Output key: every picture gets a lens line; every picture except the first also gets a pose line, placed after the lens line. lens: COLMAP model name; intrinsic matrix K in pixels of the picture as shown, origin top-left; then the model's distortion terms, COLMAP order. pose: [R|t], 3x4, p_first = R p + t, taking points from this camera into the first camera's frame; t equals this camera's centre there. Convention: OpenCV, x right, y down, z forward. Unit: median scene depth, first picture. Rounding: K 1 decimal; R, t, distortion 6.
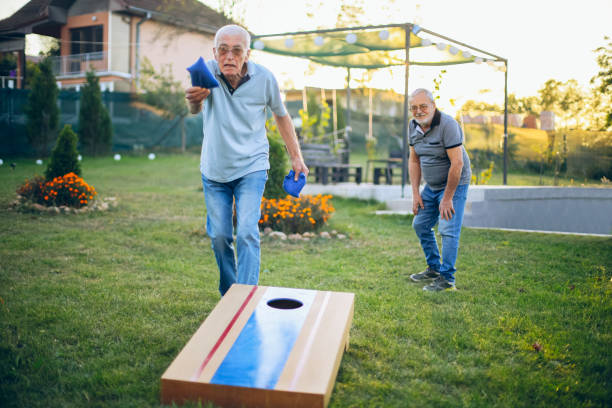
lens RADIAL K [[874.4, 0, 305.4], [0, 874.4, 203.8], [0, 0, 1]] dist [-0.122508, 0.000000]
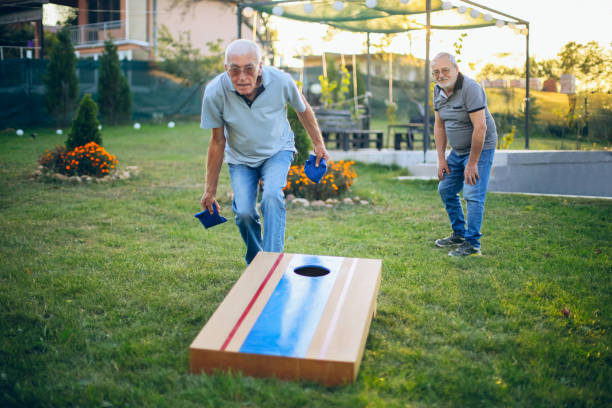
lens RADIAL K [[874.4, 0, 305.5], [0, 874.4, 203.1], [0, 0, 1]] dist [-0.122508, 0.000000]
pose [[0.999700, -0.010752, -0.021997, -0.003746], [0.011571, 0.999232, 0.037438, 0.000006], [0.021578, -0.037681, 0.999057, 0.004539]]
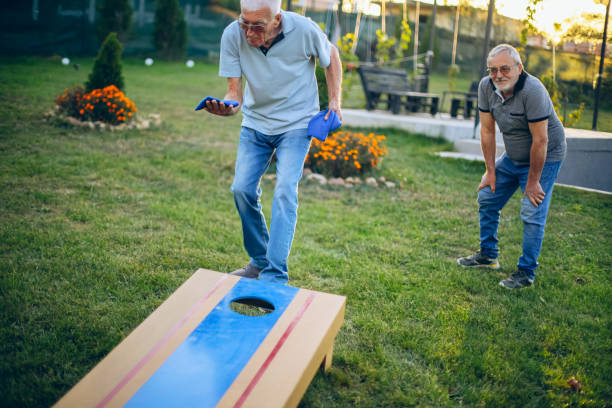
lens RADIAL K [[874.4, 0, 307.2], [0, 874.4, 205.1], [0, 0, 1]] dist [-0.122508, 0.000000]
pose [[0.991275, 0.089263, -0.096983, 0.044121], [-0.078545, 0.990911, 0.109210, -0.031042], [0.105850, -0.100640, 0.989276, 0.107125]]
